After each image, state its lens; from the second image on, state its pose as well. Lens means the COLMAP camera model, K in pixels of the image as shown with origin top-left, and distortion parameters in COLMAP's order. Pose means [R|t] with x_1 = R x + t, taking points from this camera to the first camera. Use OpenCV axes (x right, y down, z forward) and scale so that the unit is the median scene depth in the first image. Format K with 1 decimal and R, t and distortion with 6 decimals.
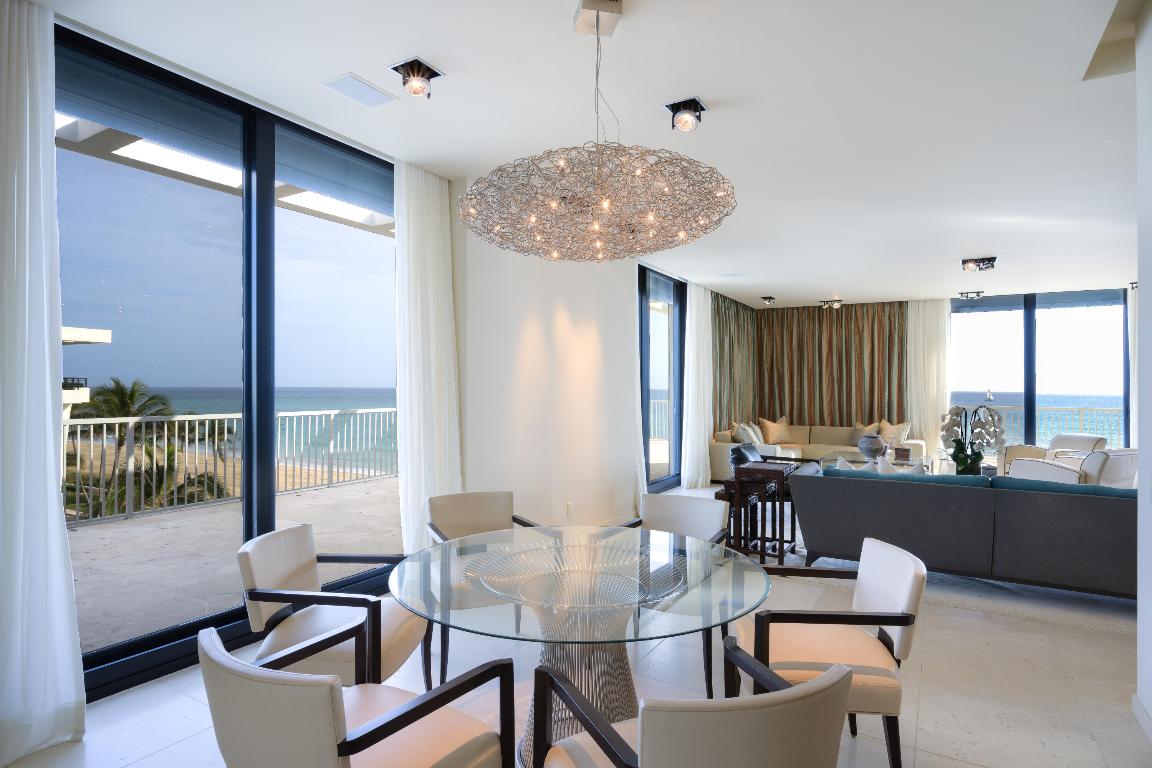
lens RADIAL K [[618.5, 0, 580.1], [0, 618.5, 377.7], [0, 0, 1]] dist [-0.005707, 0.000172]
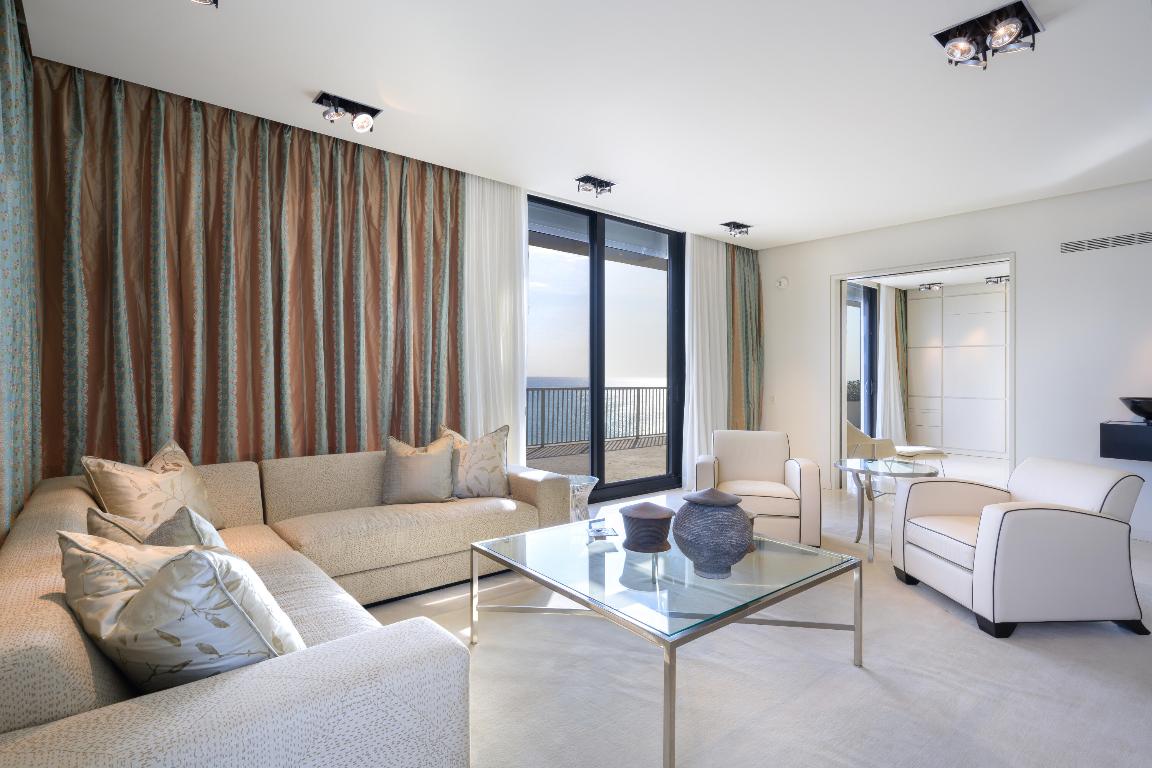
lens RADIAL K [[577.7, 0, 583.7], [0, 577.7, 375.3], [0, 0, 1]] dist [-0.001022, -0.001048]
pose [[0.333630, -0.004839, 0.942692, 0.138928], [-0.022430, 0.999663, 0.013069, 0.023441], [-0.942437, -0.025505, 0.333409, 0.759047]]
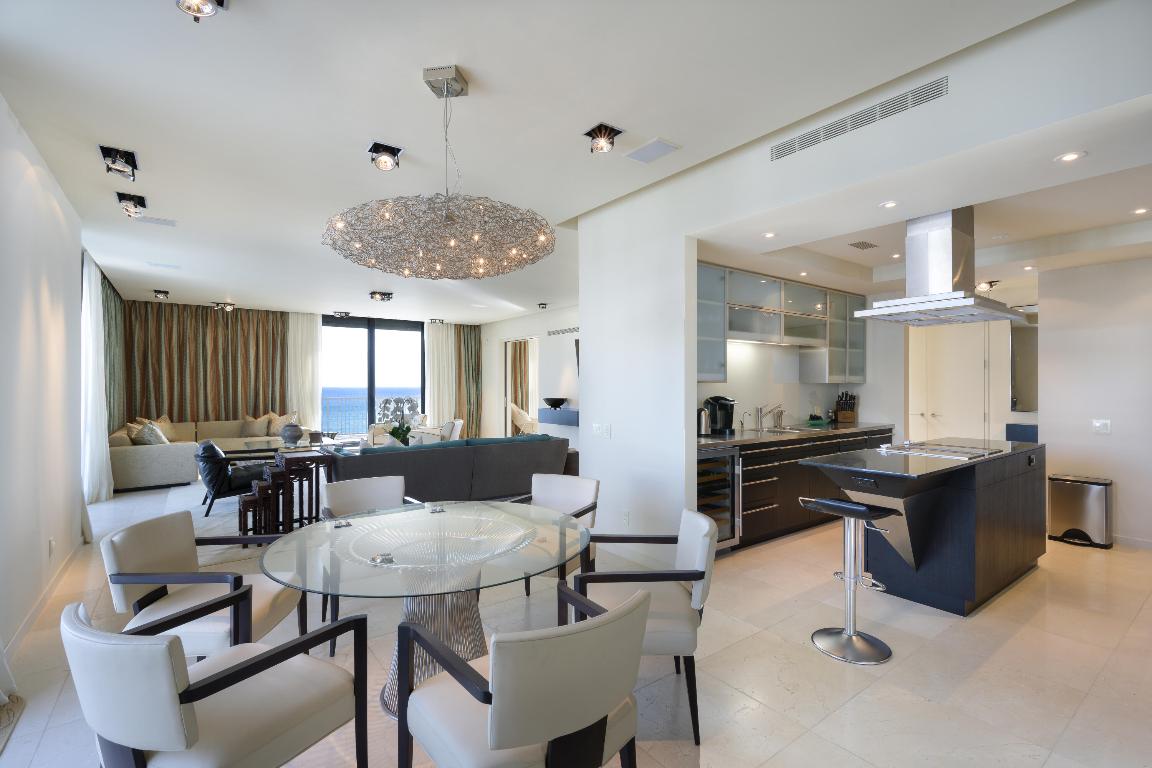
lens RADIAL K [[524.4, 0, 578.0], [0, 524.4, 381.8], [0, 0, 1]] dist [0.002877, 0.000286]
pose [[0.390665, -0.002896, 0.920528, -0.190190], [-0.009997, 0.999923, 0.007388, -0.001549], [-0.920479, -0.012088, 0.390606, 0.078986]]
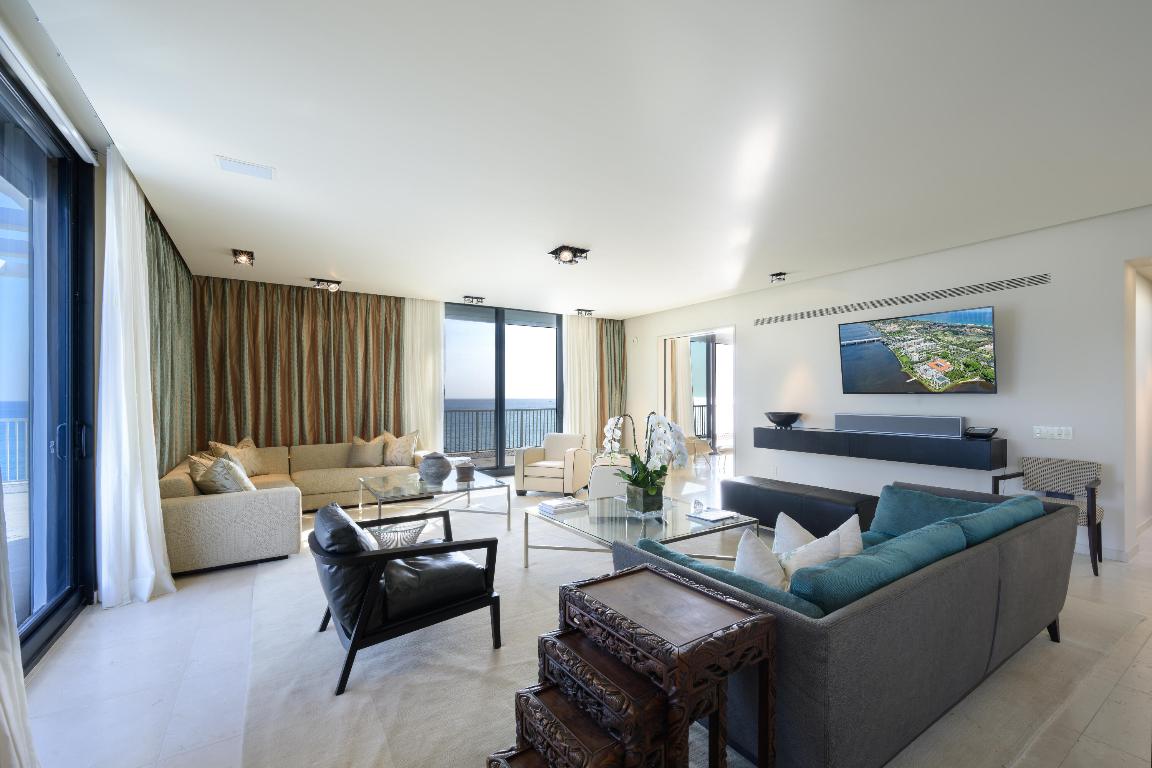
lens RADIAL K [[485.4, 0, 582.4], [0, 485.4, 390.8], [0, 0, 1]] dist [0.000350, 0.000007]
pose [[0.446513, 0.000484, 0.894777, 0.010490], [-0.007268, 0.999969, 0.003086, 0.007726], [-0.894747, -0.007881, 0.446503, 0.446185]]
